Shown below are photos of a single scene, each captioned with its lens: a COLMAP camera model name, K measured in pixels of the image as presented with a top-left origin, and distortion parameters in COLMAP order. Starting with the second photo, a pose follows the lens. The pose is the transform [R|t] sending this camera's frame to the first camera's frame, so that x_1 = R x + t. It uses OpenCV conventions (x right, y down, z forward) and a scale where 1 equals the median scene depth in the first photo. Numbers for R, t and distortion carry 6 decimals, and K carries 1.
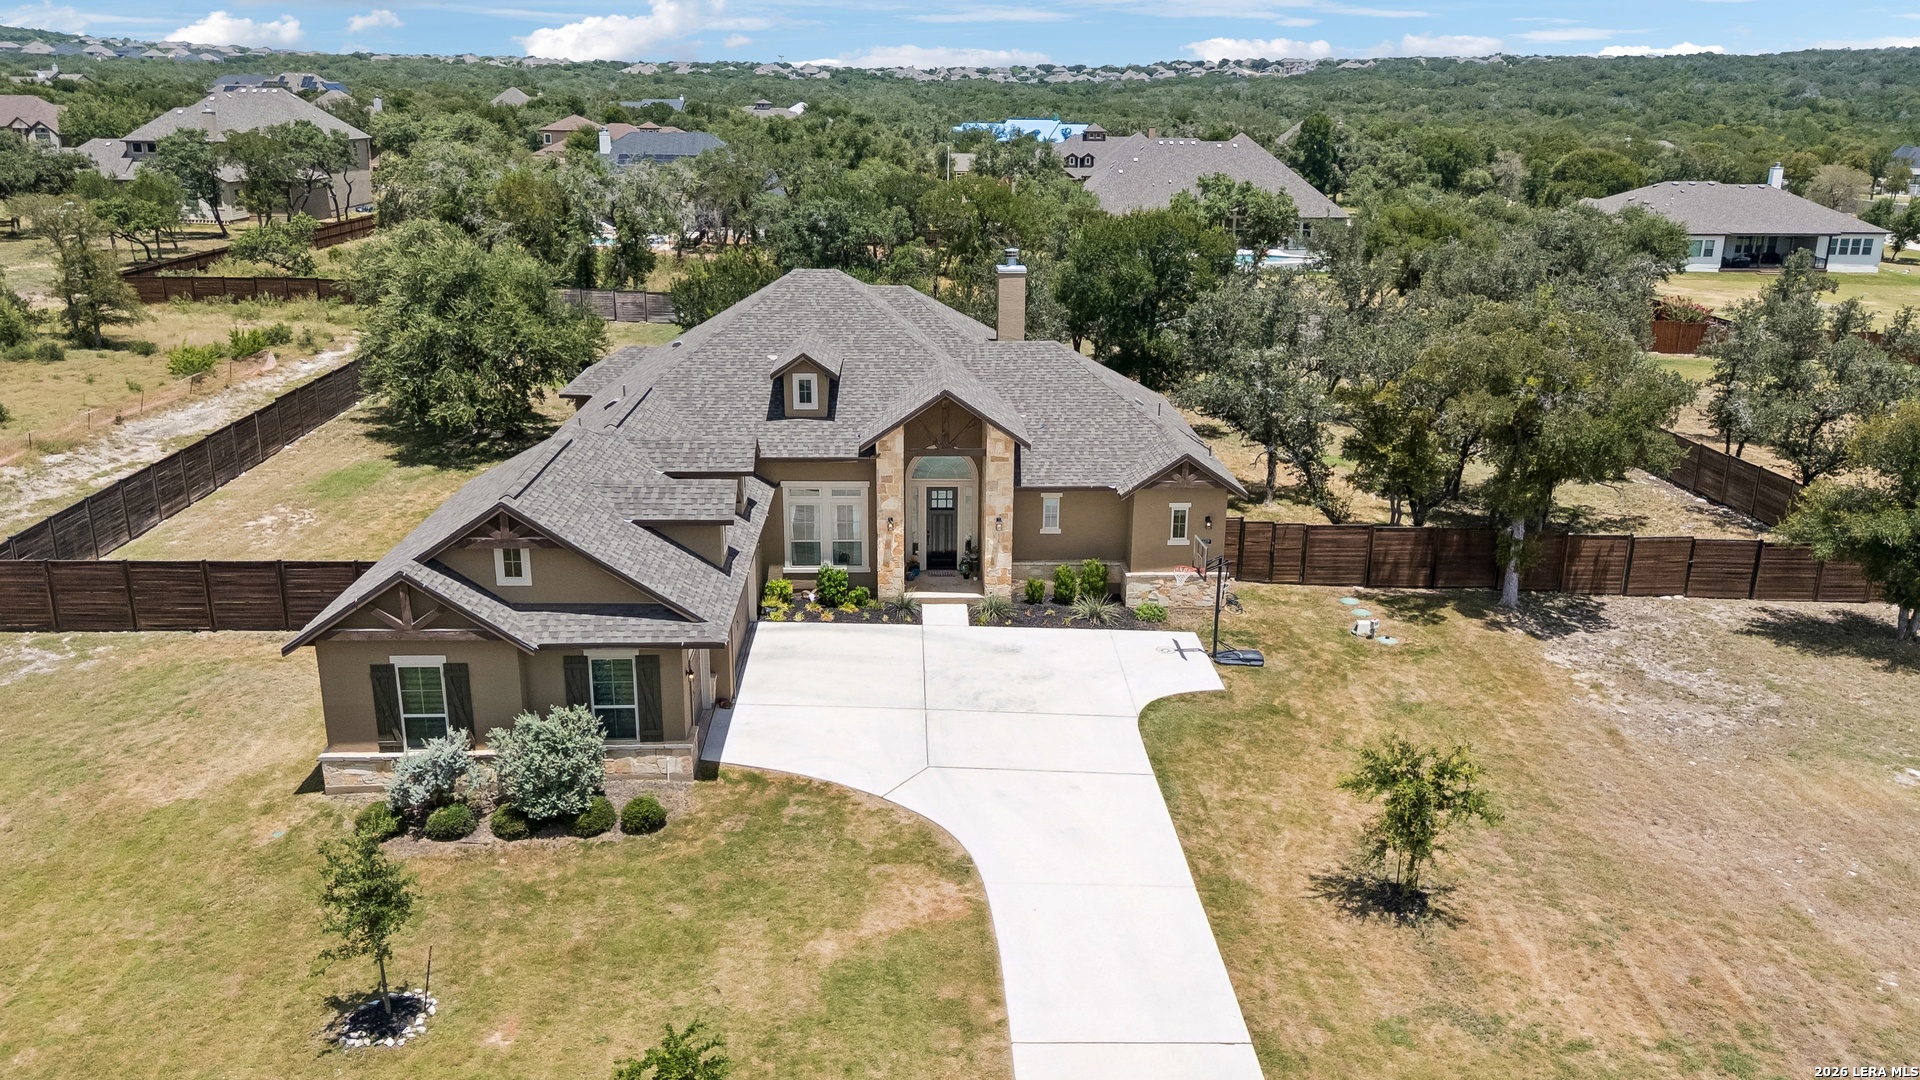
lens RADIAL K [[1435.7, 0, 958.3], [0, 1435.7, 551.9], [0, 0, 1]] dist [0.061503, -0.036429]
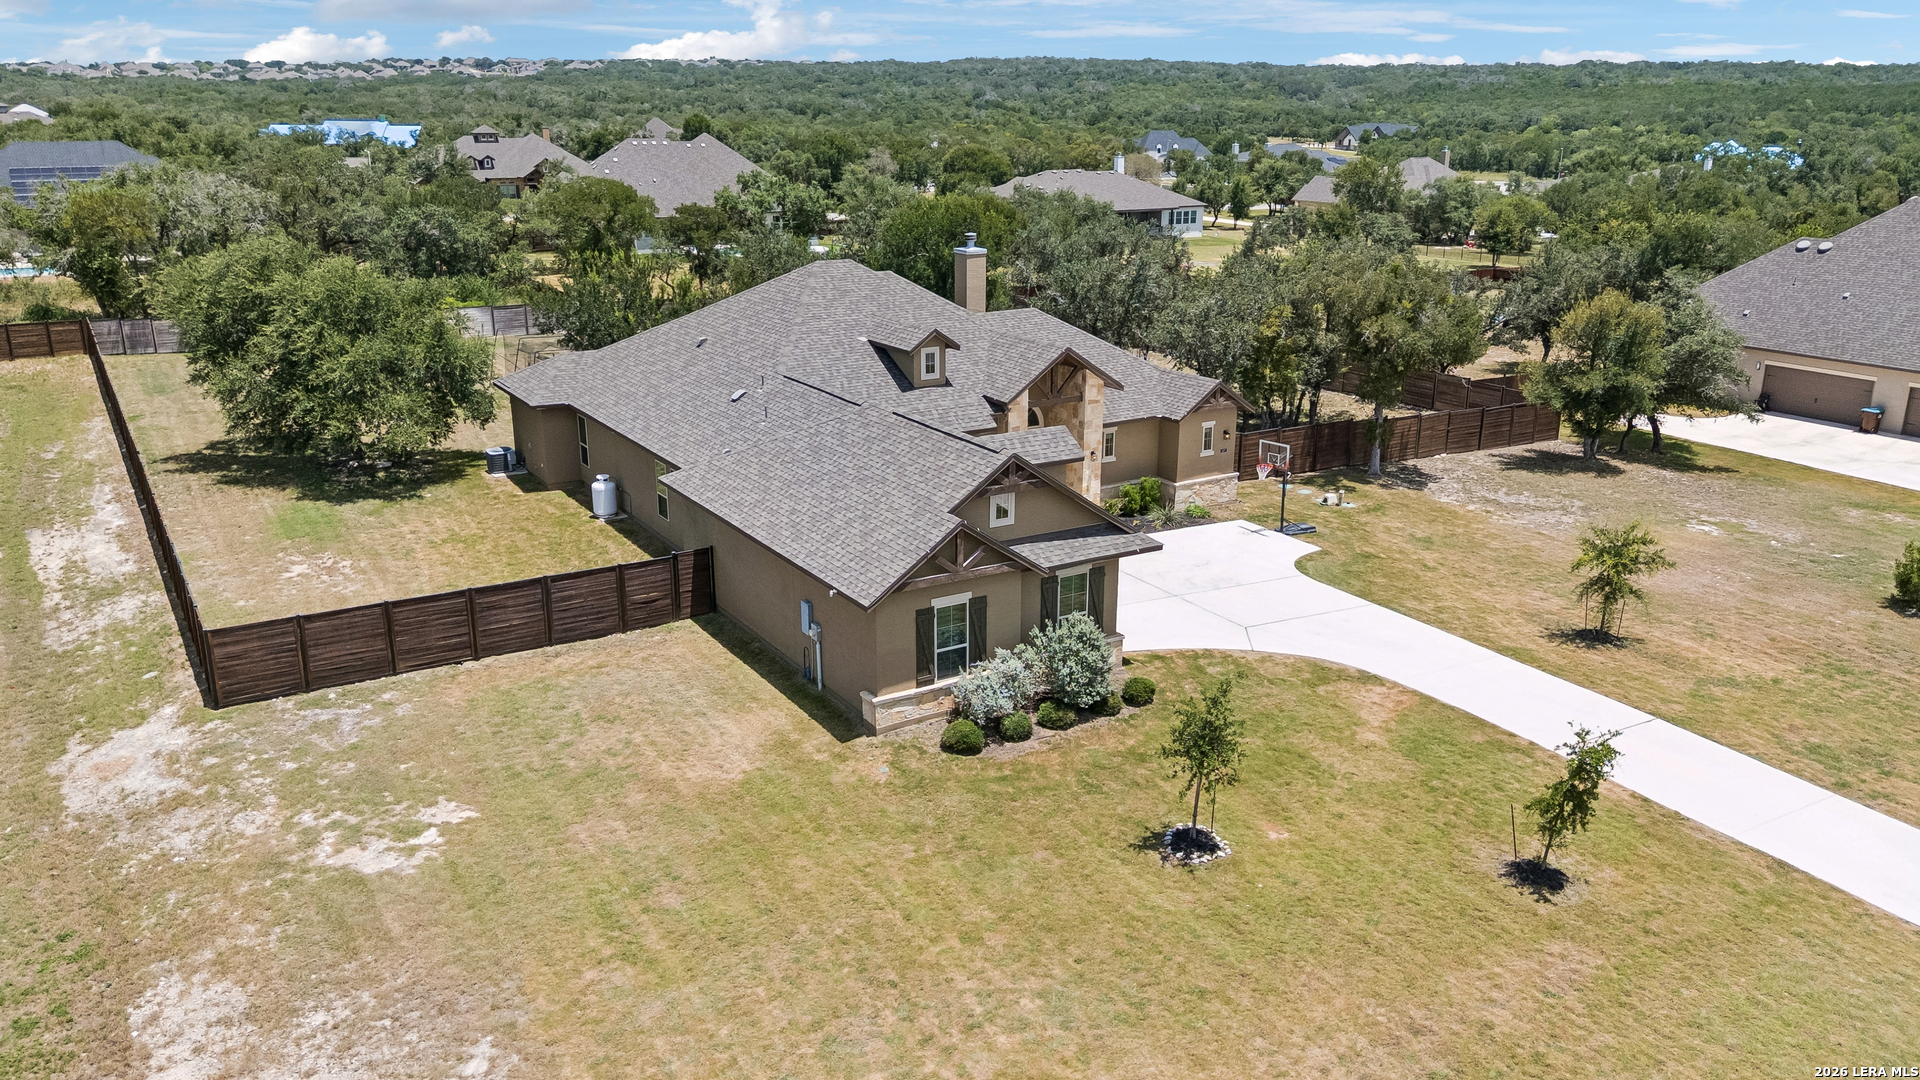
lens RADIAL K [[1435.7, 0, 967.5], [0, 1435.7, 528.6], [0, 0, 1]] dist [0.061503, -0.036429]
pose [[0.871667, -0.148817, 0.466958, -0.636263], [0.155584, 0.987524, 0.024291, -0.004954], [-0.464747, 0.051477, 0.883946, -0.015506]]
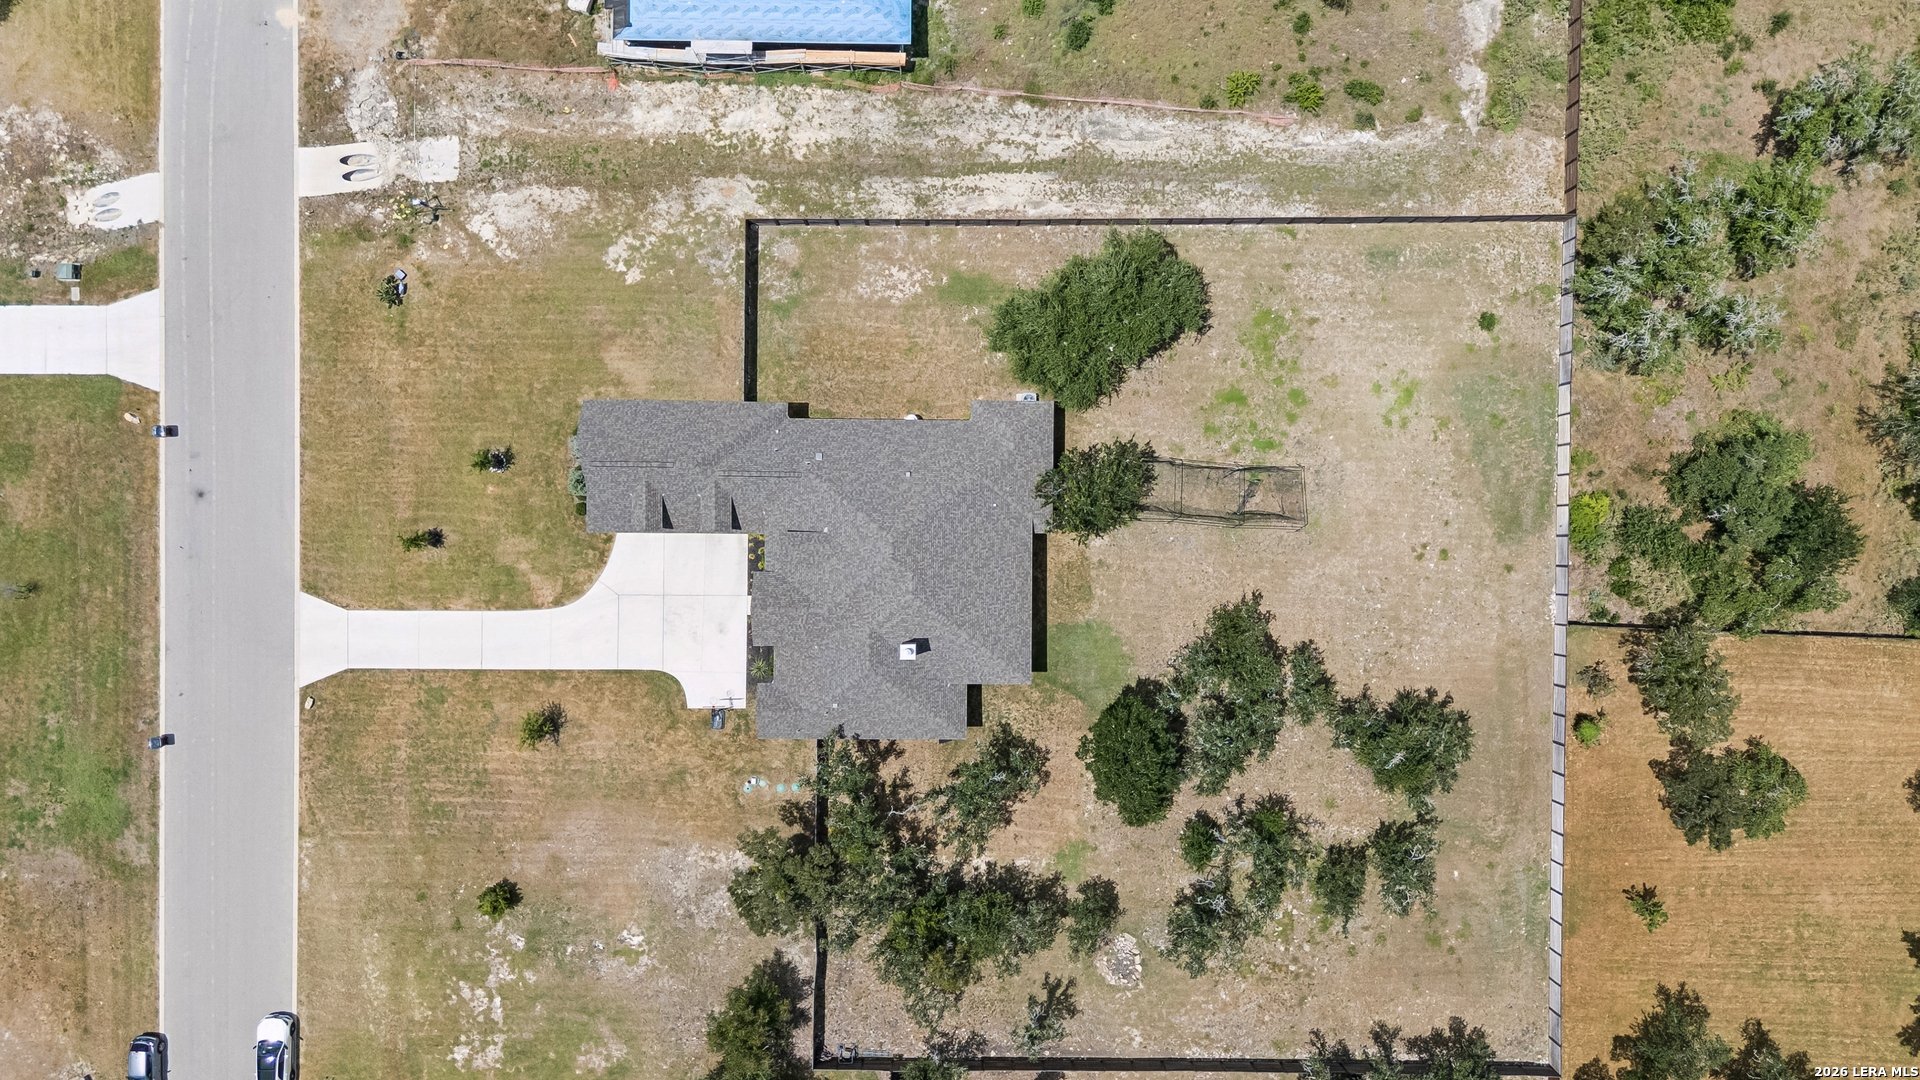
lens RADIAL K [[1435.7, 0, 960.4], [0, 1435.7, 541.1], [0, 0, 1]] dist [0.061503, -0.036429]
pose [[-0.045146, 0.998564, -0.028855, -0.061389], [-0.317757, 0.013030, 0.948083, -2.311253], [0.947097, 0.051971, 0.316713, 0.550895]]
